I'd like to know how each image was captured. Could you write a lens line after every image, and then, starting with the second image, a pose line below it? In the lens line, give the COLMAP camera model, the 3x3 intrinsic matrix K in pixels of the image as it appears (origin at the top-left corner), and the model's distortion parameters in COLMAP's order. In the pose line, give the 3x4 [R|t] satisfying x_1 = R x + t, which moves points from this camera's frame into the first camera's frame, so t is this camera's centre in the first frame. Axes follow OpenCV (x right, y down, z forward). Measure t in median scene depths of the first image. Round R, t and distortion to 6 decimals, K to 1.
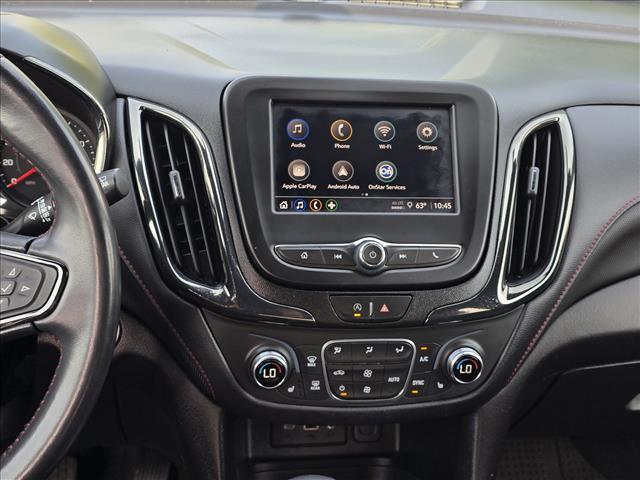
lens RADIAL K [[854.6, 0, 335.4], [0, 854.6, 243.9], [0, 0, 1]] dist [0.144489, 0.000000]
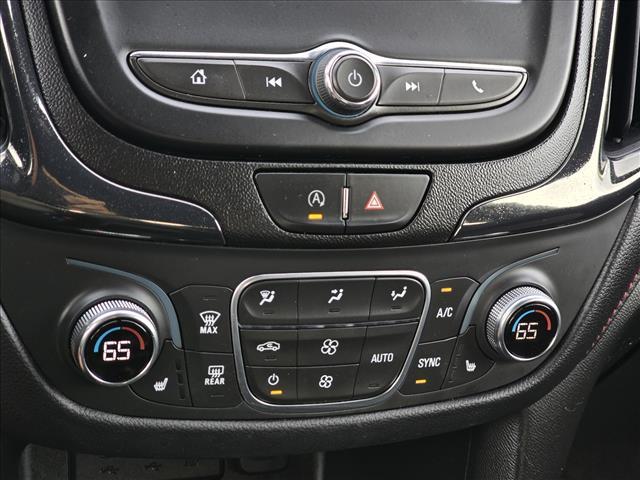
lens RADIAL K [[1256.2, 0, 319.6], [0, 1256.2, 240.0], [0, 0, 1]] dist [-0.216527, 0.000000]
pose [[0.974941, -0.002363, 0.222451, -0.114183], [-0.016289, 0.996501, 0.081976, 0.041496], [-0.221867, -0.083546, 0.971491, 0.366995]]
